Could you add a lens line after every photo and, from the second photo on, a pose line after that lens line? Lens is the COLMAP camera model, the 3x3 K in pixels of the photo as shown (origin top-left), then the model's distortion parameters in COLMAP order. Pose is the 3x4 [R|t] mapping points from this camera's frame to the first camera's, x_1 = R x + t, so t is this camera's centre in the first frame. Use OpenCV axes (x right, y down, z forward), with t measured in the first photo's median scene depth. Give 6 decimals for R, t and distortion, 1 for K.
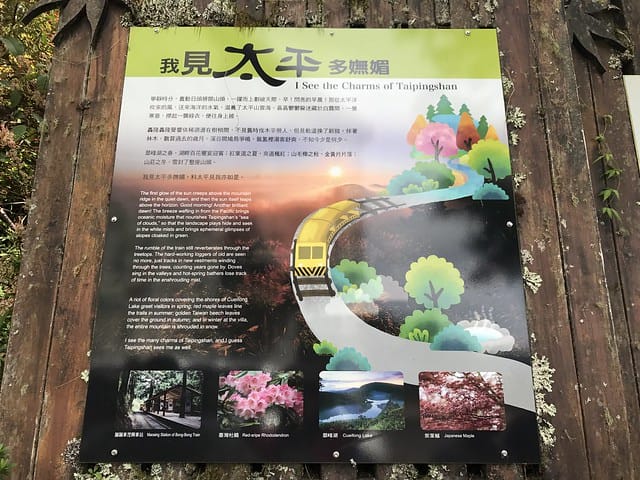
lens RADIAL K [[534.0, 0, 320.0], [0, 534.0, 239.7], [0, 0, 1]] dist [0.001588, 0.000303]
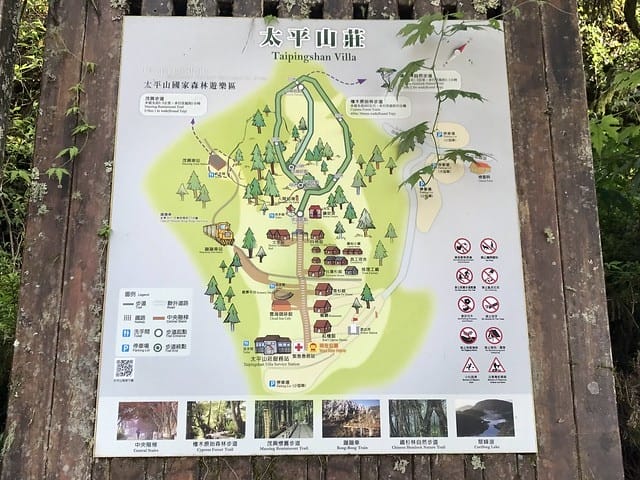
lens RADIAL K [[534.0, 0, 320.0], [0, 534.0, 240.4], [0, 0, 1]] dist [0.001588, 0.000303]
pose [[0.999766, 0.002705, 0.021477, 0.897910], [-0.004515, 0.996399, 0.084671, -0.017547], [-0.021171, -0.084748, 0.996177, 0.093514]]
